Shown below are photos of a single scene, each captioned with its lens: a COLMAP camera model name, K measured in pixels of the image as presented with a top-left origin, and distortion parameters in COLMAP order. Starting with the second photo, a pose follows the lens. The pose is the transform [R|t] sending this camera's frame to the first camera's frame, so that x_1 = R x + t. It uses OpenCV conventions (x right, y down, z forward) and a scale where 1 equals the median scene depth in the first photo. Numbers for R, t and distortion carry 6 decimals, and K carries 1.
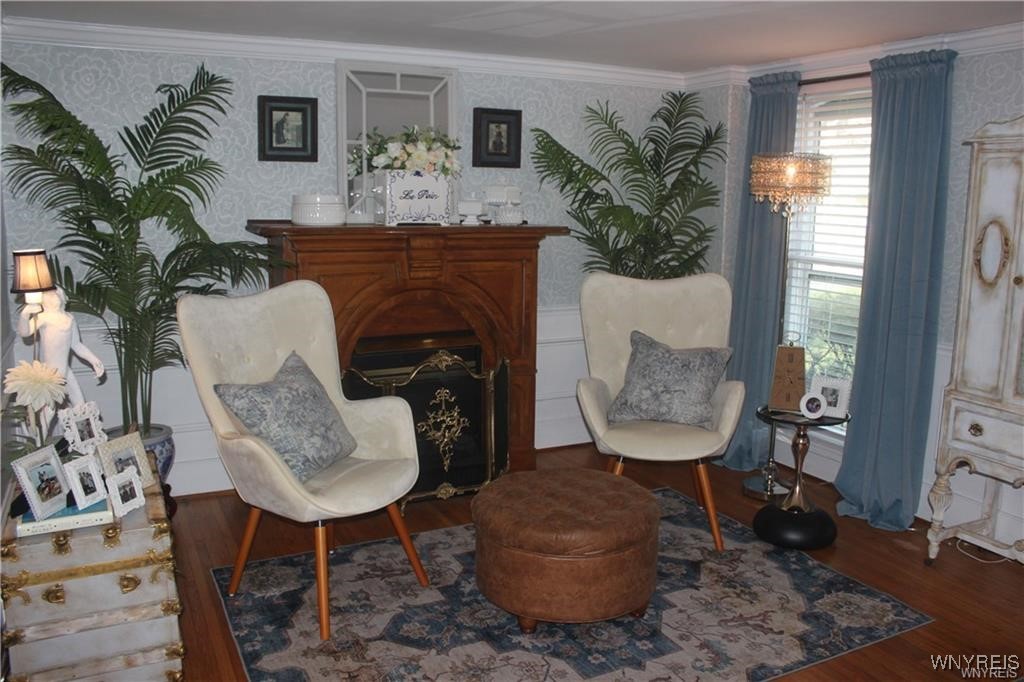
lens RADIAL K [[854.6, 0, 507.1], [0, 854.6, 335.4], [0, 0, 1]] dist [-0.134880, 0.102444]
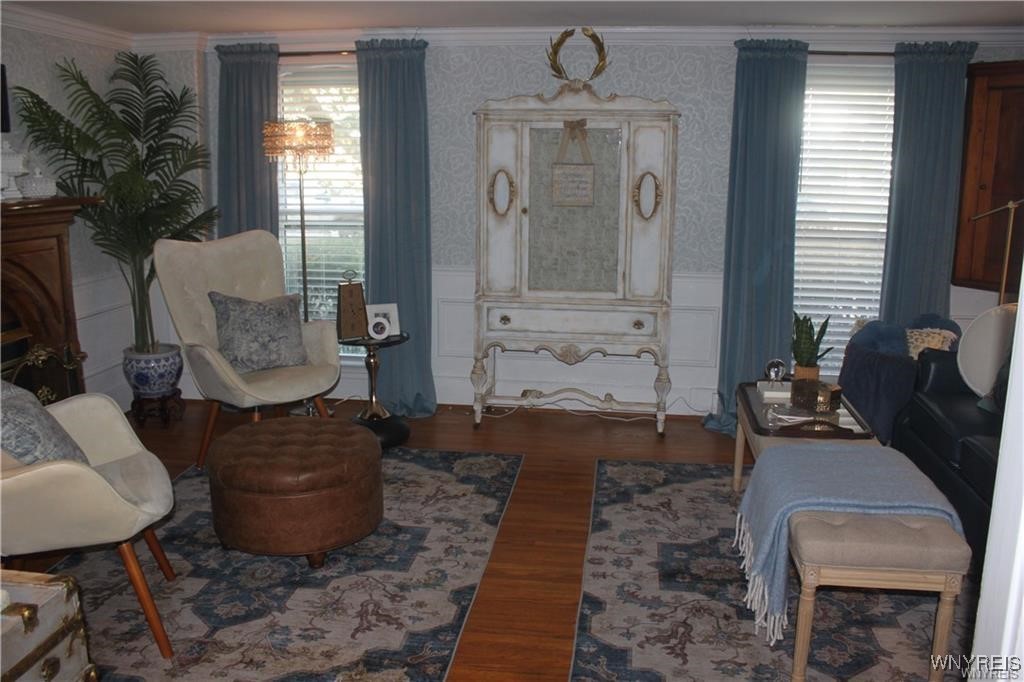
lens RADIAL K [[854.6, 0, 509.2], [0, 854.6, 346.3], [0, 0, 1]] dist [-0.134880, 0.102444]
pose [[0.567398, -0.184056, 0.802610, -0.585516], [0.137976, 0.982170, 0.127692, -0.025361], [-0.811802, 0.038289, 0.582677, 0.148690]]
